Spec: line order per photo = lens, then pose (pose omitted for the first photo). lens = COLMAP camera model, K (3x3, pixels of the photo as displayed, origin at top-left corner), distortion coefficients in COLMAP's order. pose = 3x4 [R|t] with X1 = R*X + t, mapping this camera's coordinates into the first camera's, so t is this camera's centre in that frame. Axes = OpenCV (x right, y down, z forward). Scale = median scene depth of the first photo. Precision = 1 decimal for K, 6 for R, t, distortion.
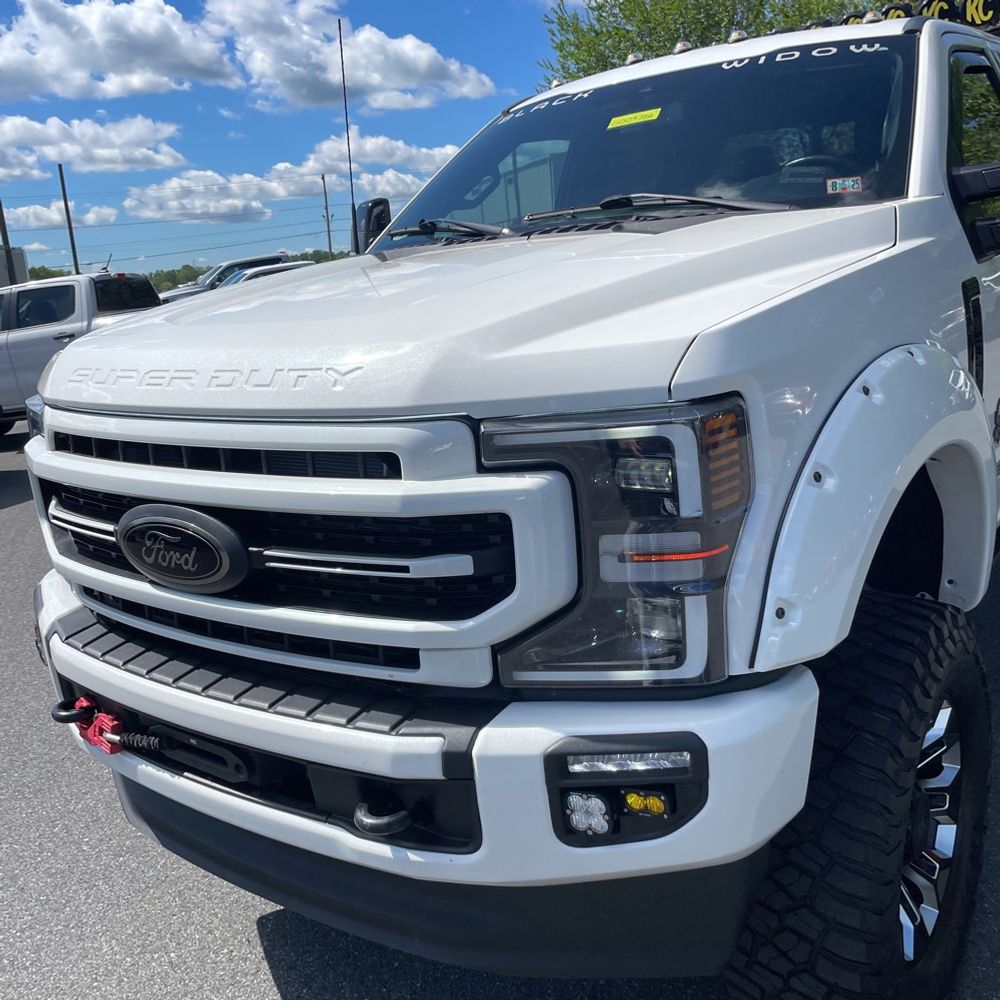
lens RADIAL K [[1005.1, 0, 500.0], [0, 1005.1, 500.0], [0, 0, 1]] dist [0.111170, -0.168790]
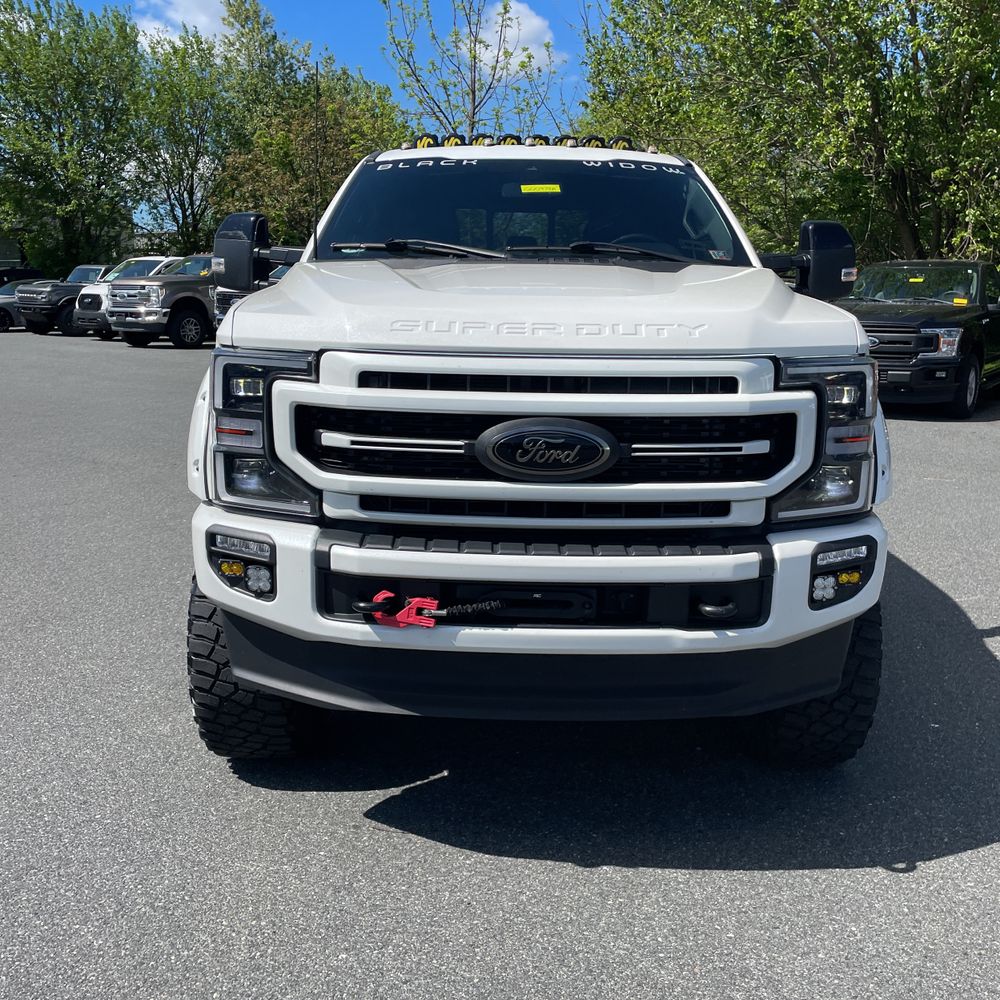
lens RADIAL K [[1005.1, 0, 500.0], [0, 1005.1, 500.0], [0, 0, 1]] dist [0.111170, -0.168790]
pose [[0.798754, -0.016132, 0.601441, -1.366599], [0.057353, 0.997130, -0.049422, 0.206118], [-0.598918, 0.073971, 0.797387, -0.066023]]
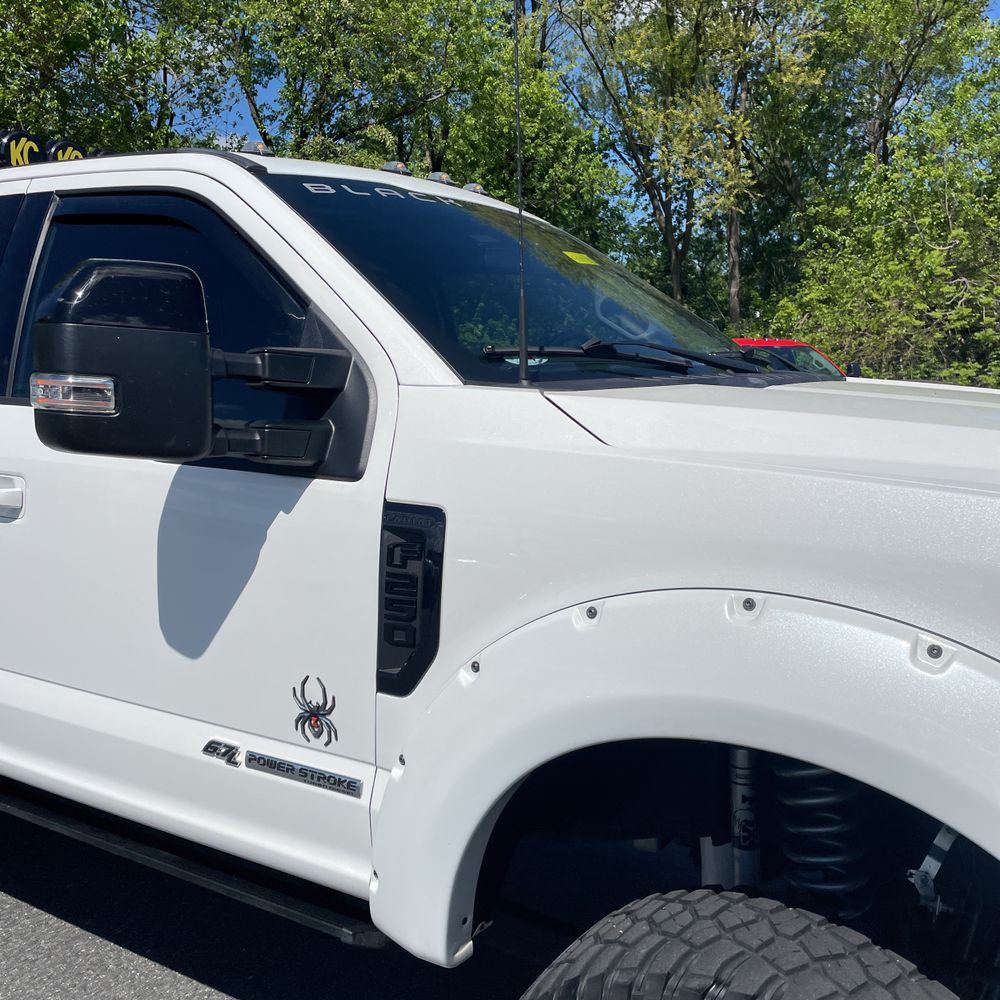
lens RADIAL K [[1005.1, 0, 500.0], [0, 1005.1, 500.0], [0, 0, 1]] dist [0.111170, -0.168790]
pose [[-0.081315, -0.029858, 0.996241, -1.350196], [0.248522, 0.967372, 0.049278, -0.433964], [-0.965207, 0.251595, -0.071241, 2.176257]]
